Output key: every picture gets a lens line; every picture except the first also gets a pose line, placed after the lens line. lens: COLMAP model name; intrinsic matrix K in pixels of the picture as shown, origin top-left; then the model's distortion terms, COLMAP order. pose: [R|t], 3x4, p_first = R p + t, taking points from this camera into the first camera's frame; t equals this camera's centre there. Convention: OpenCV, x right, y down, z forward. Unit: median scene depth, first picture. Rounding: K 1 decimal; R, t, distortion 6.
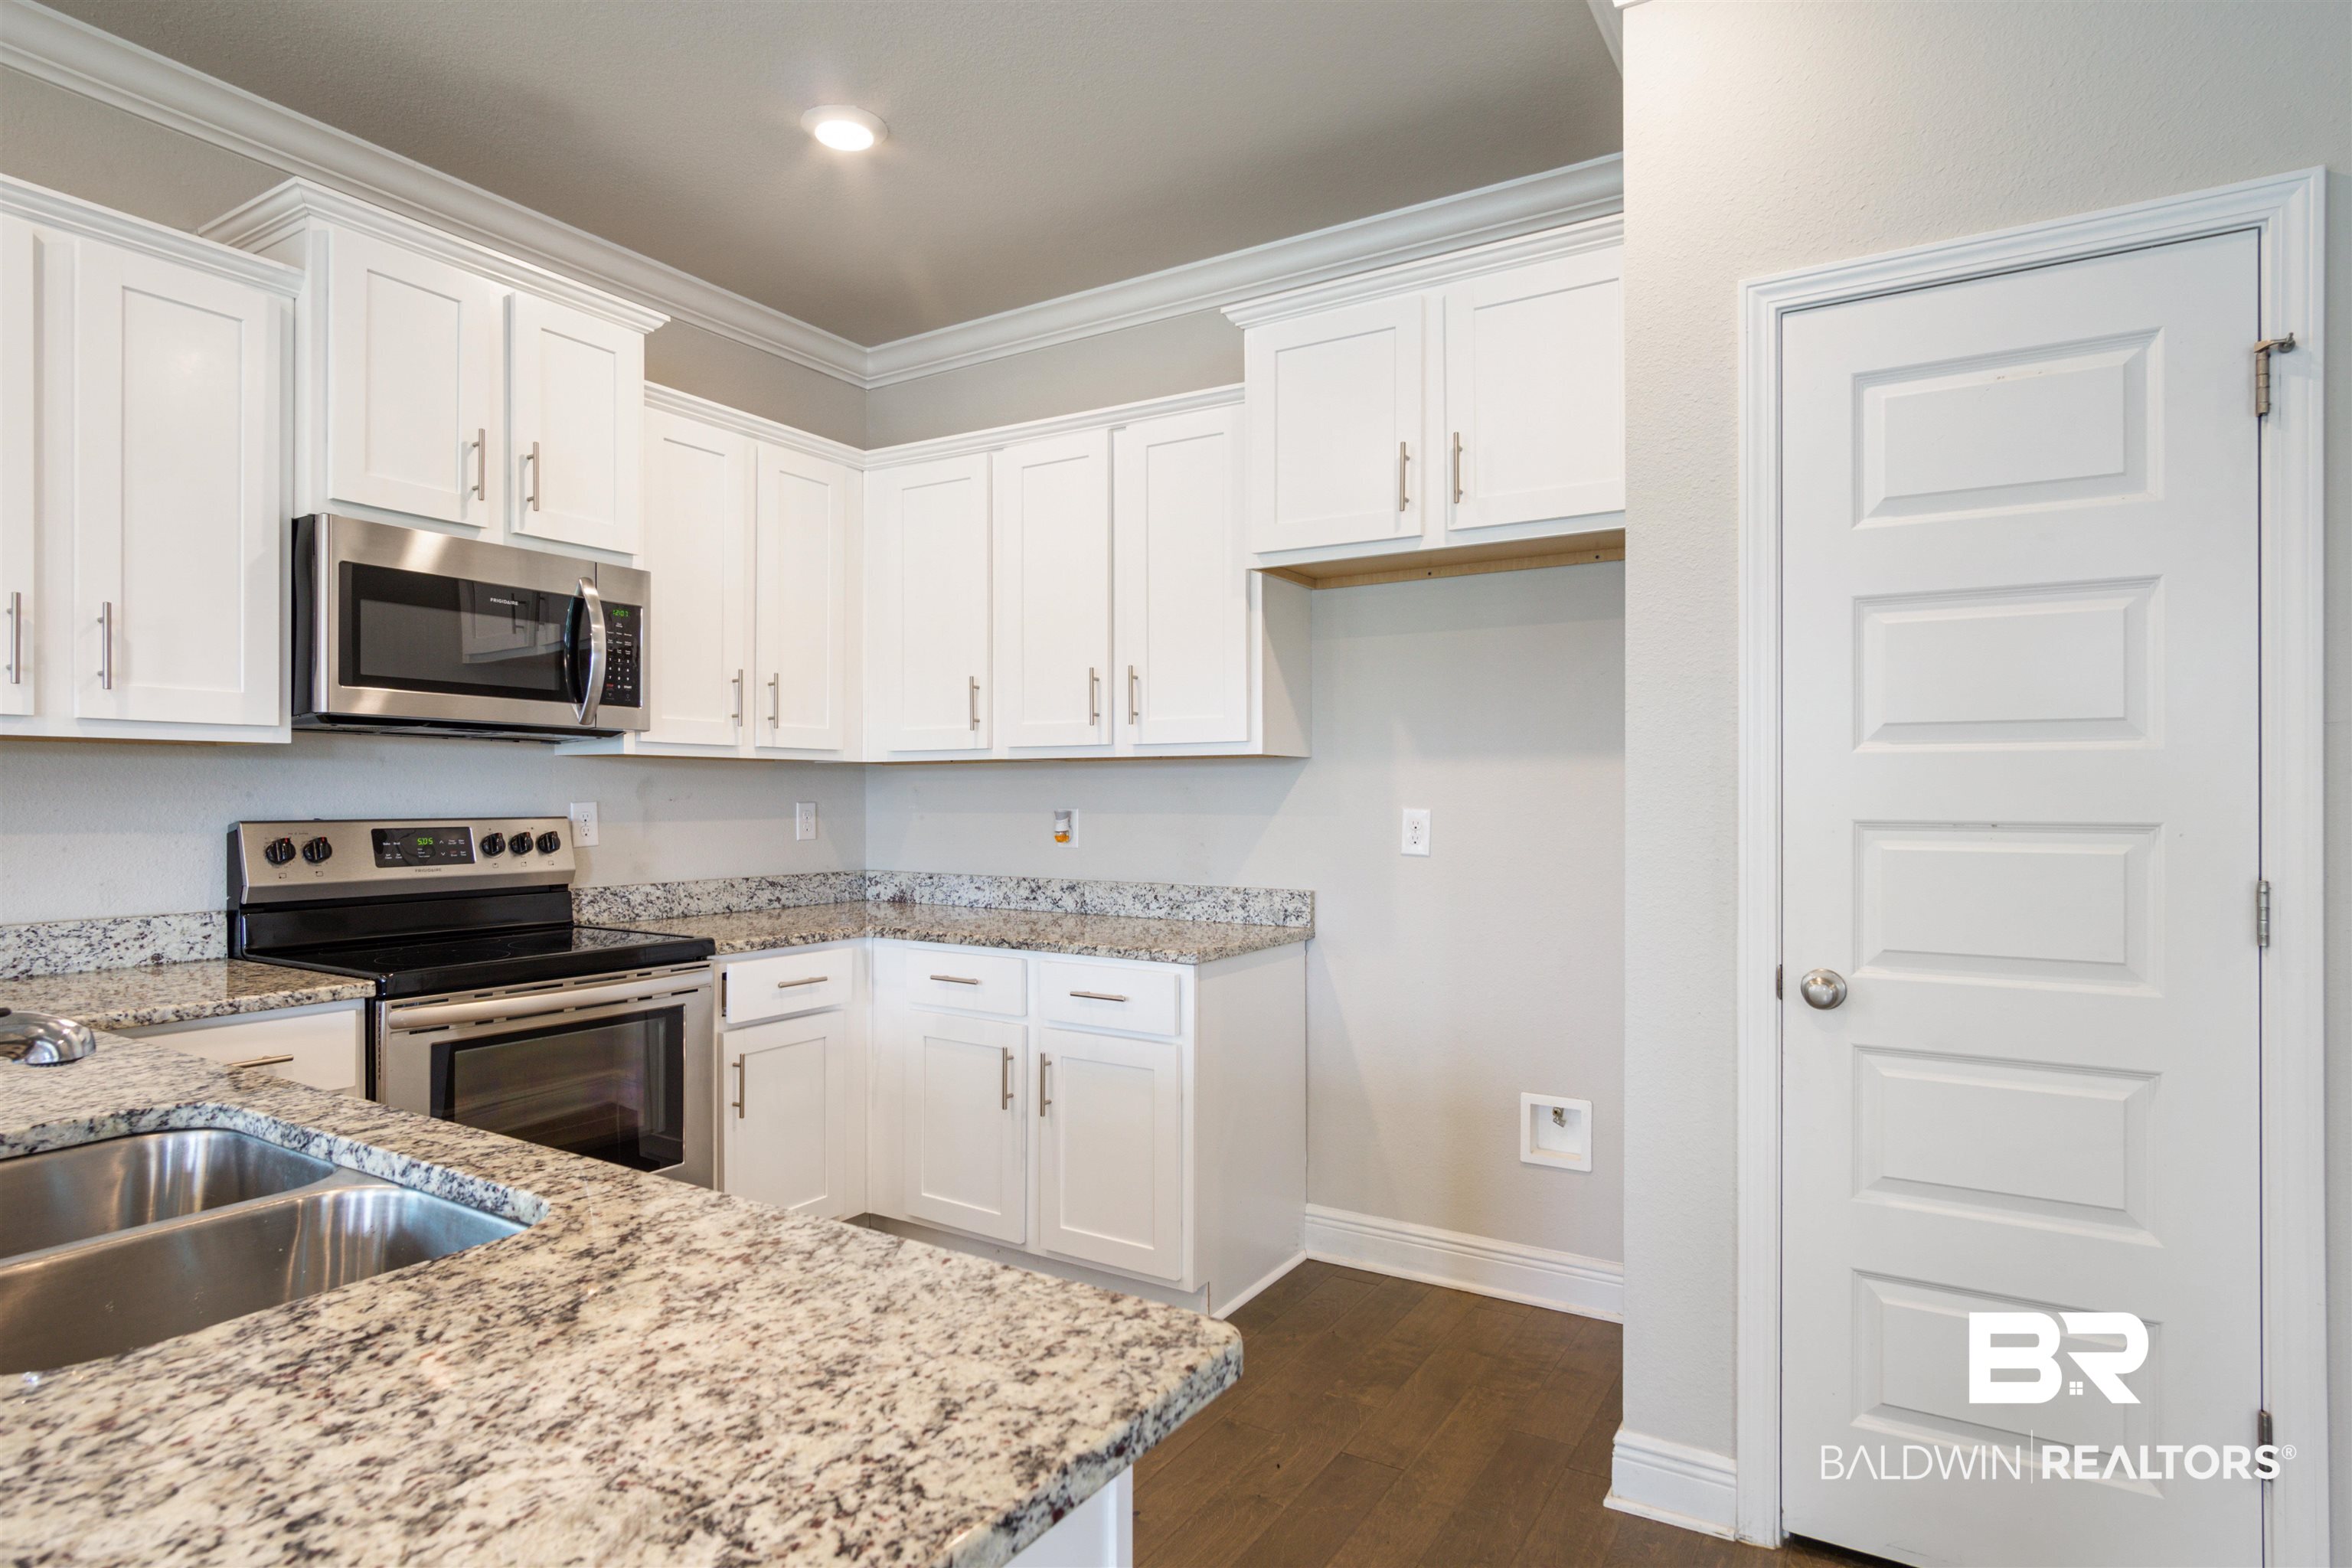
lens RADIAL K [[1267.3, 0, 1150.3], [0, 1267.3, 785.0], [0, 0, 1]] dist [-0.005395, 0.003639]
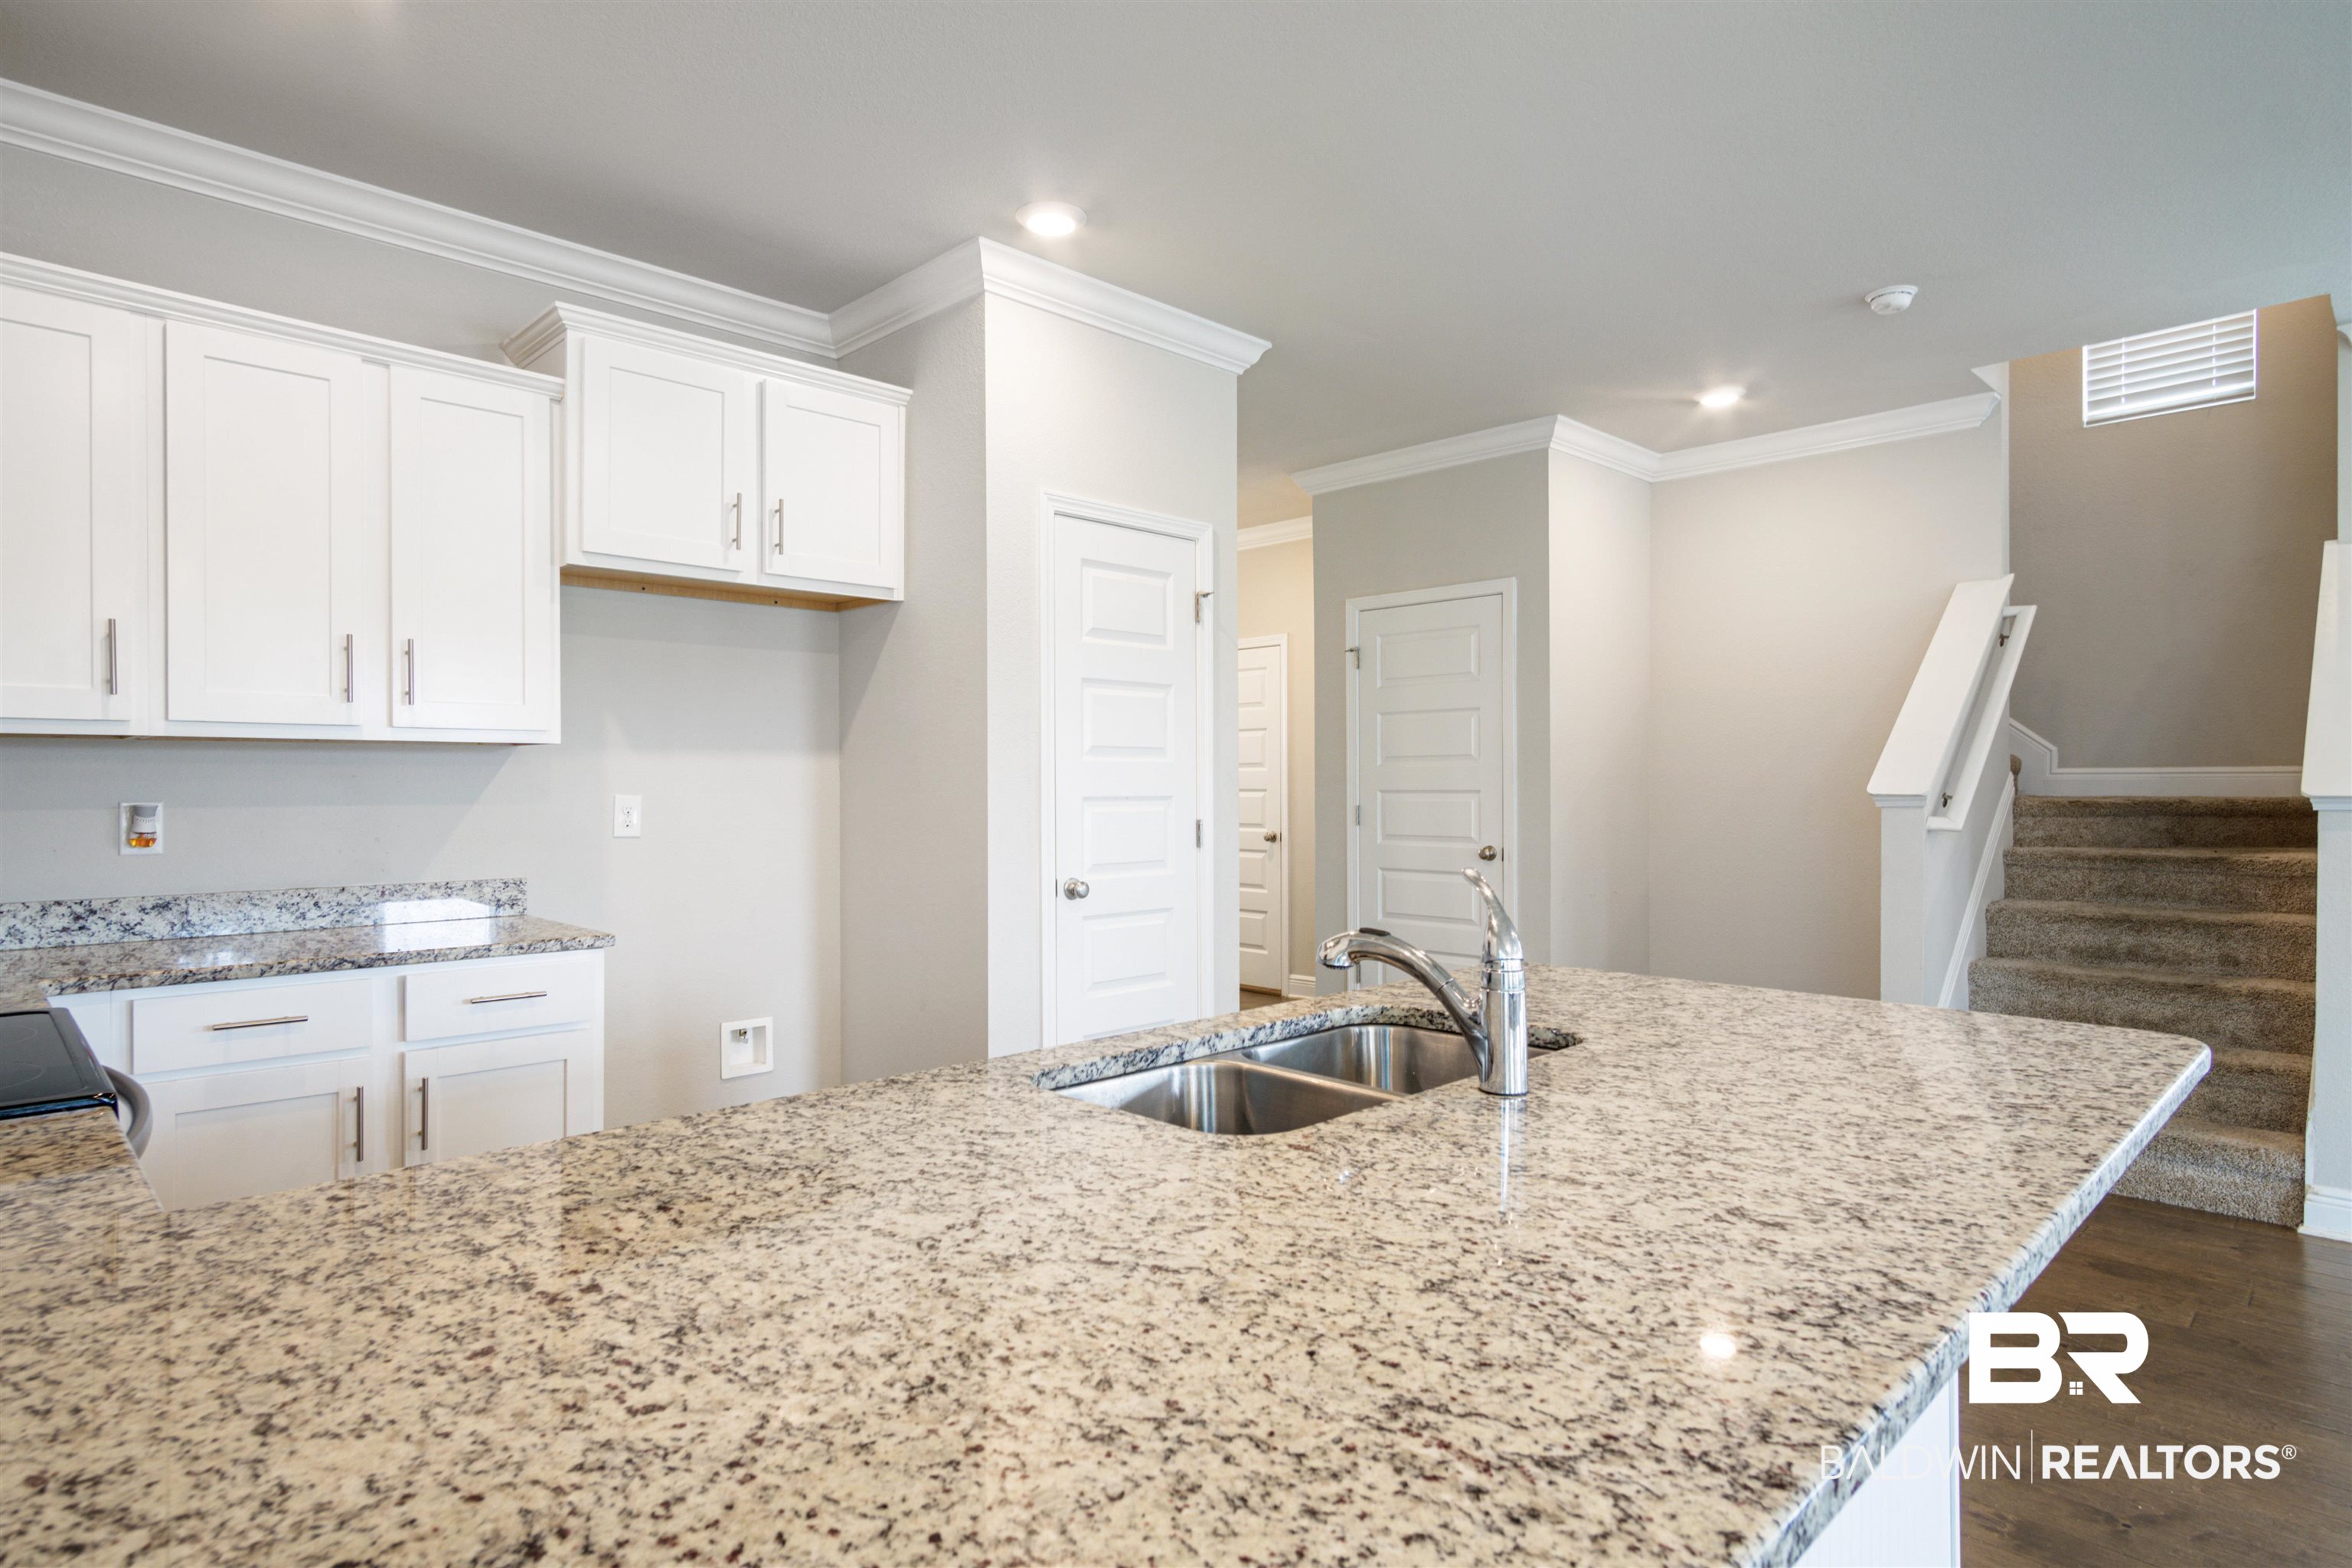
lens RADIAL K [[1267.3, 0, 1179.6], [0, 1267.3, 790.7], [0, 0, 1]] dist [-0.005395, 0.003639]
pose [[0.227950, -0.009381, 0.973628, -0.800500], [-0.008232, 0.999899, 0.011562, -0.002840], [-0.973638, -0.010650, 0.227850, 0.278596]]
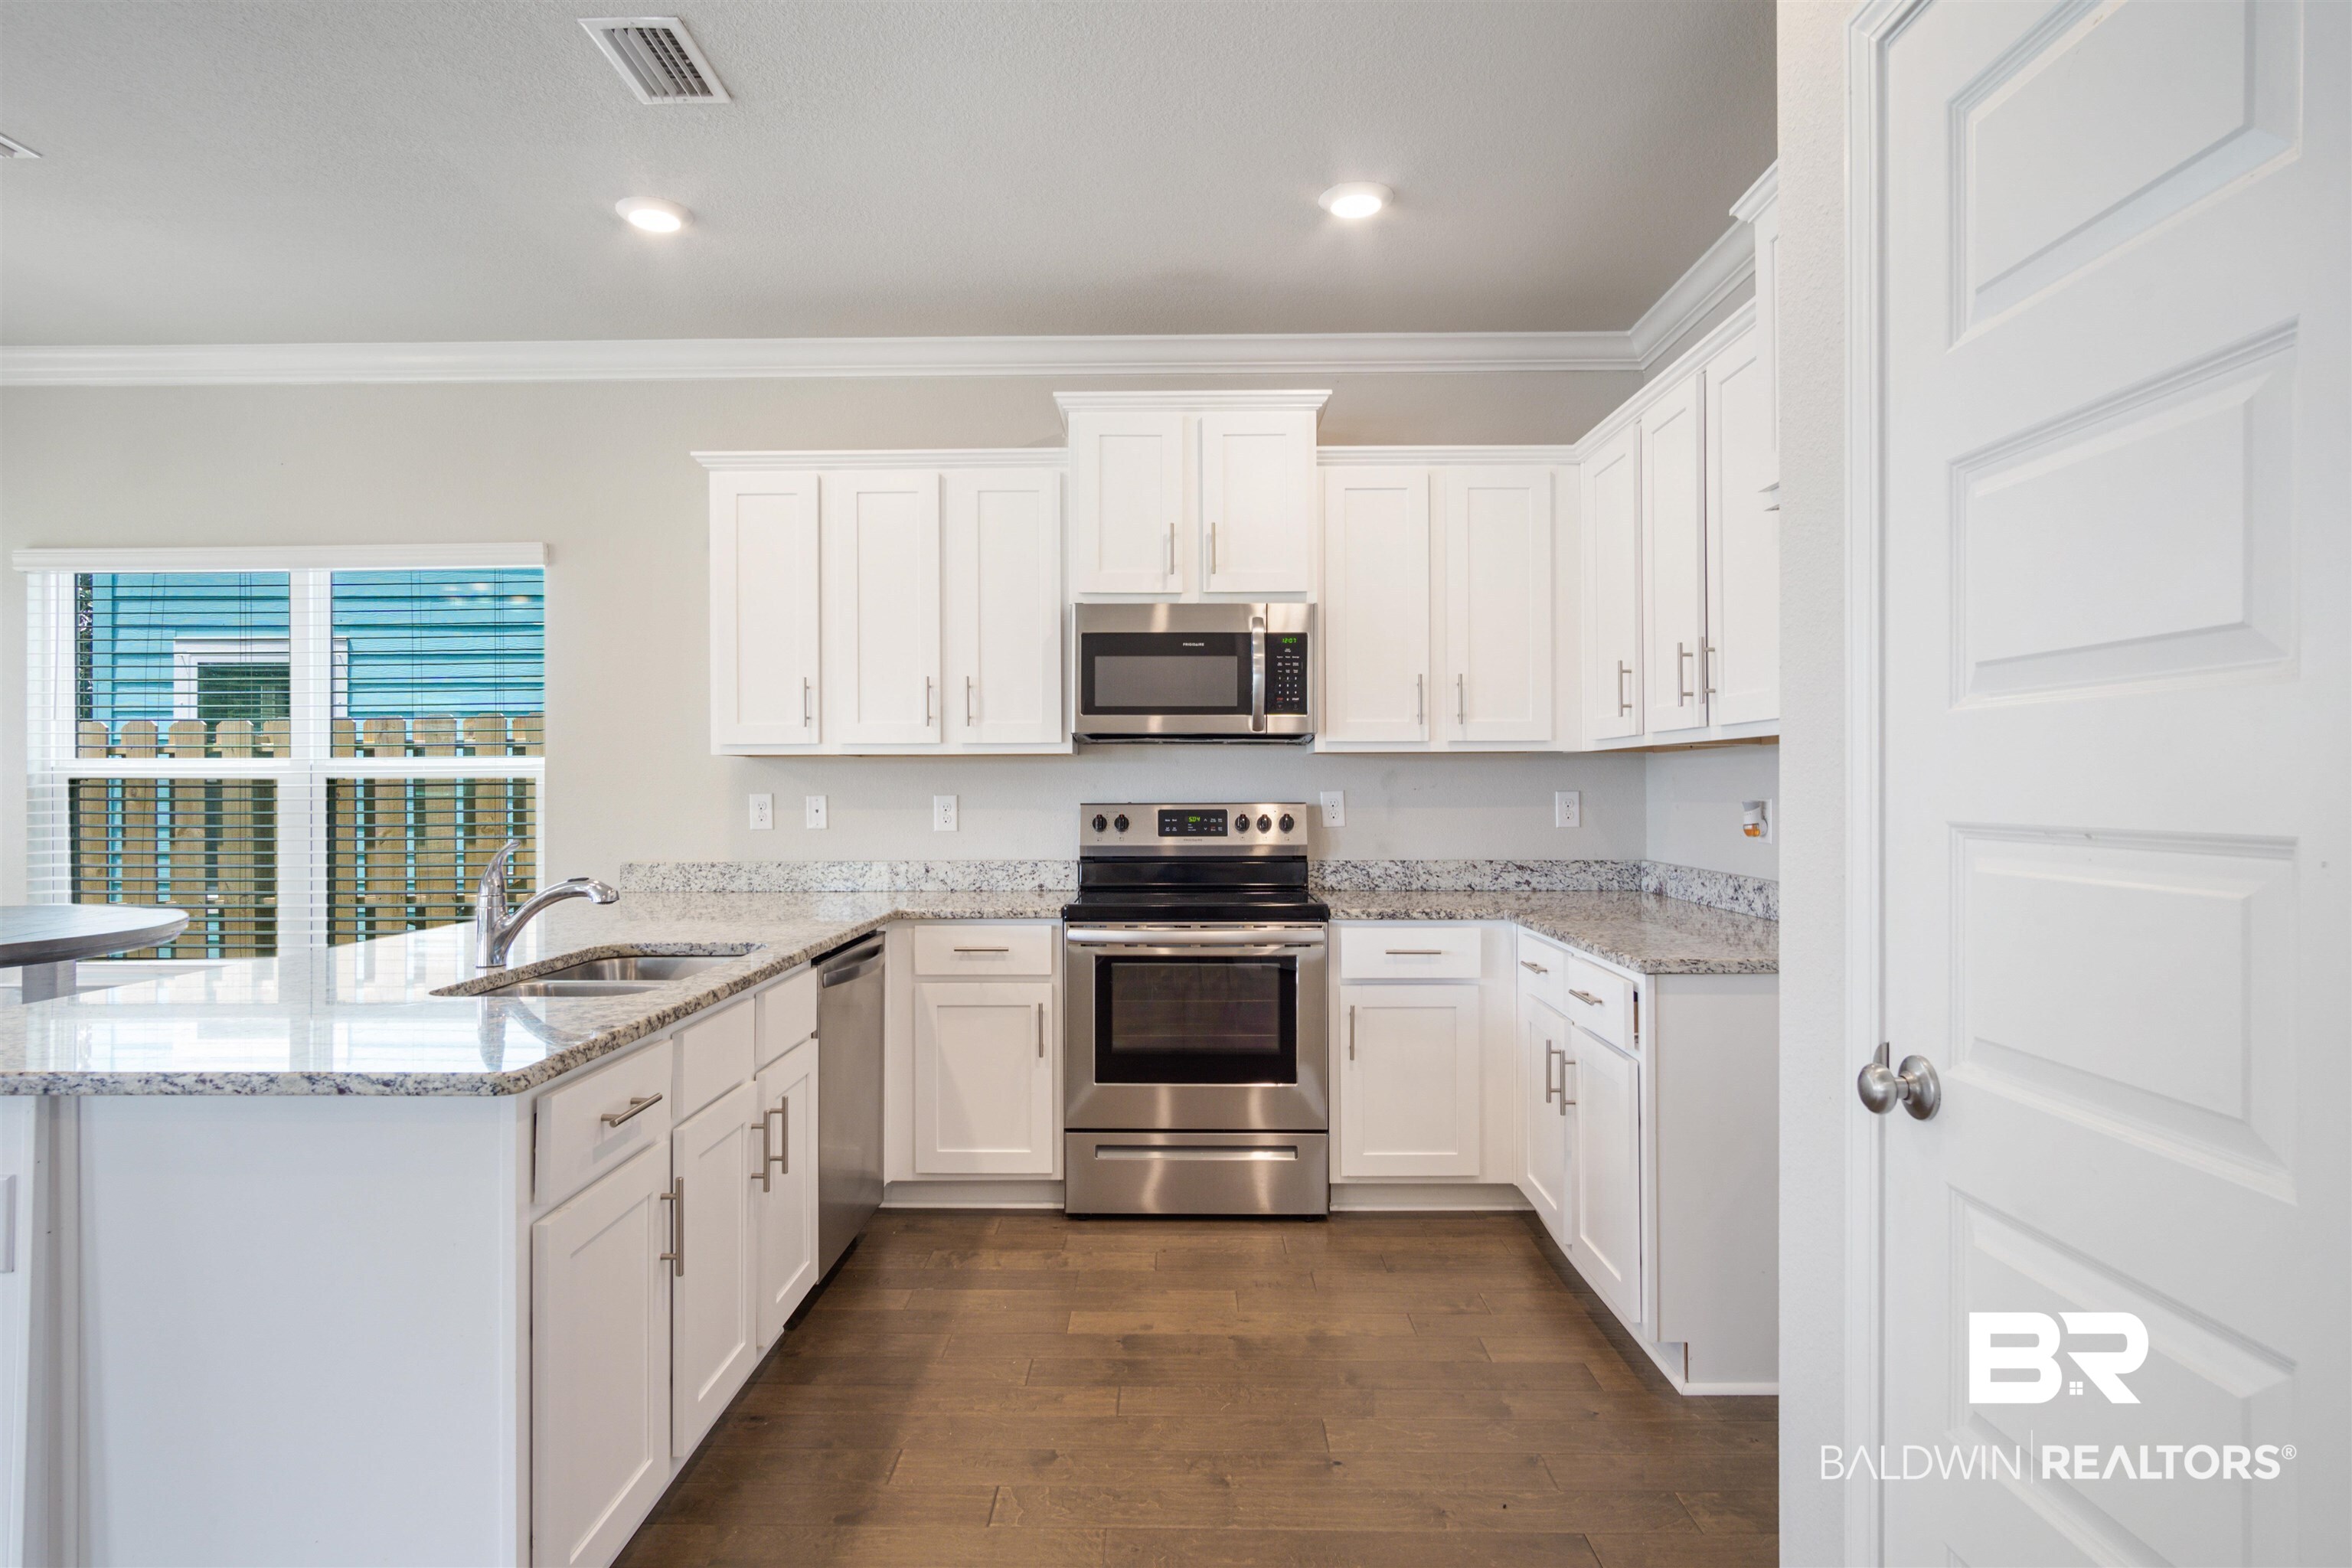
lens RADIAL K [[1267.3, 0, 1154.0], [0, 1267.3, 779.3], [0, 0, 1]] dist [-0.005395, 0.003639]
pose [[0.519194, -0.008170, -0.854617, 0.566622], [0.012113, 0.999924, -0.002200, 0.002678], [0.854571, -0.009210, 0.519254, 0.225566]]
